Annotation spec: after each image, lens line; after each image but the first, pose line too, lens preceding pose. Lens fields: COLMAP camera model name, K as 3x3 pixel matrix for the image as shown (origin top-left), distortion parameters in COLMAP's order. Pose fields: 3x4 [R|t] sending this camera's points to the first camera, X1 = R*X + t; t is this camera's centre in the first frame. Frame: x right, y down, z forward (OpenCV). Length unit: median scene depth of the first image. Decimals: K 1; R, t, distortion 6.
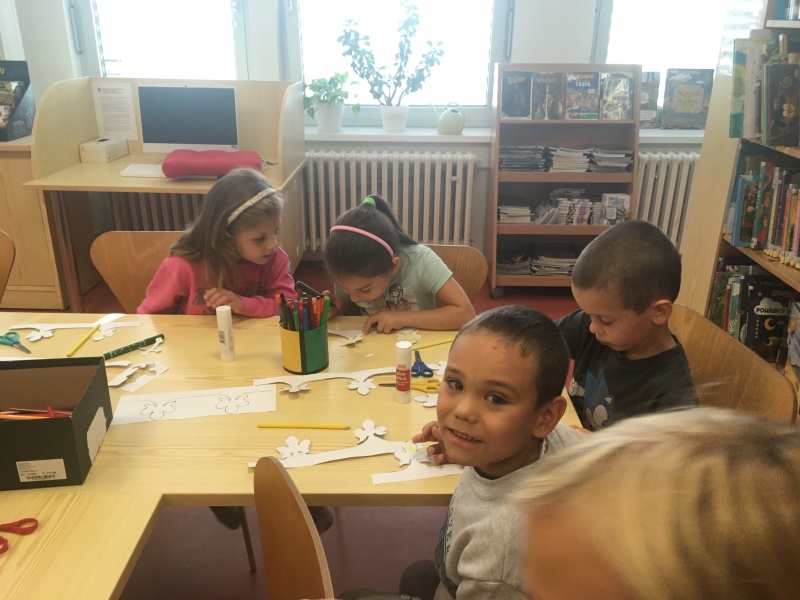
lens RADIAL K [[680.8, 0, 400.0], [0, 680.8, 300.0], [0, 0, 1]] dist [0.081469, -0.110026]
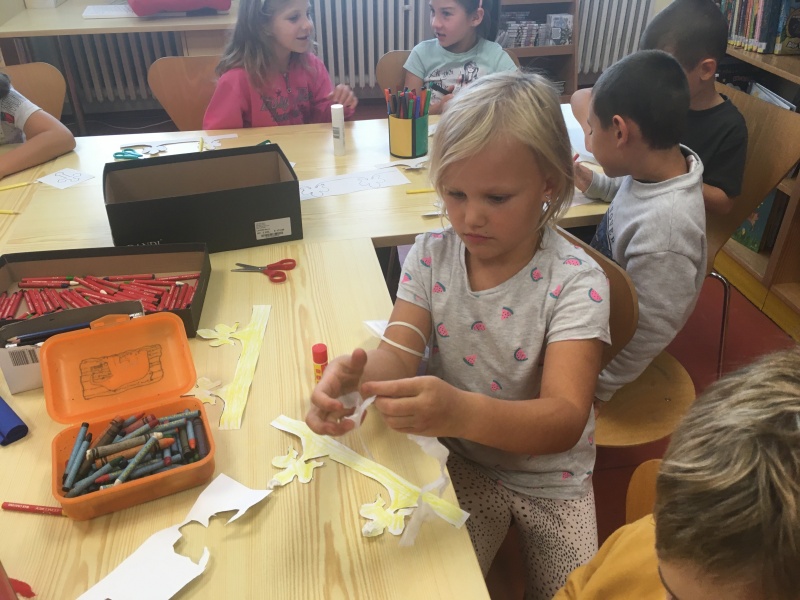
lens RADIAL K [[680.8, 0, 400.0], [0, 680.8, 300.0], [0, 0, 1]] dist [0.081469, -0.110026]
pose [[0.980178, -0.116577, 0.160189, -0.285409], [0.083303, 0.976117, 0.200642, 0.081718], [-0.179753, -0.183320, 0.966479, -0.136984]]
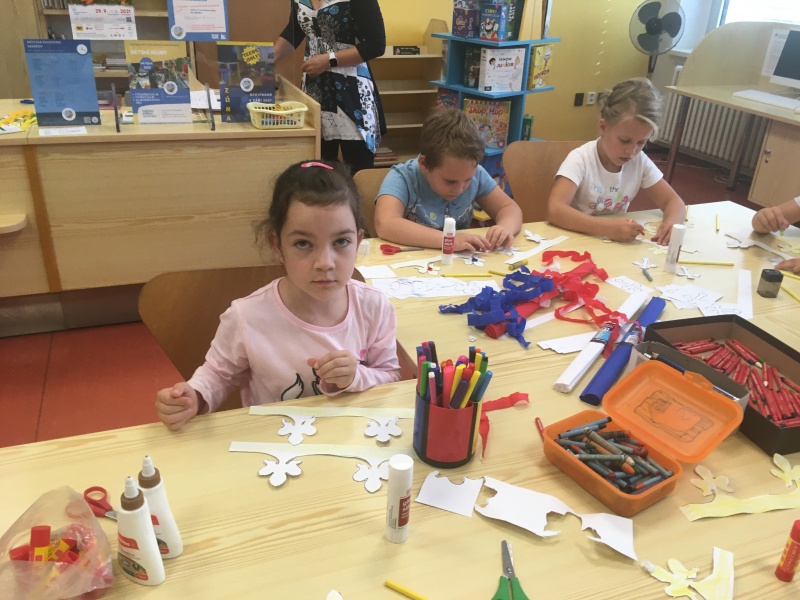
lens RADIAL K [[680.8, 0, 400.0], [0, 680.8, 300.0], [0, 0, 1]] dist [0.081469, -0.110026]
pose [[0.372123, 0.414769, -0.830356, -0.061870], [-0.376463, 0.885161, 0.273433, 0.056884], [0.848410, 0.210848, 0.485534, -0.127170]]
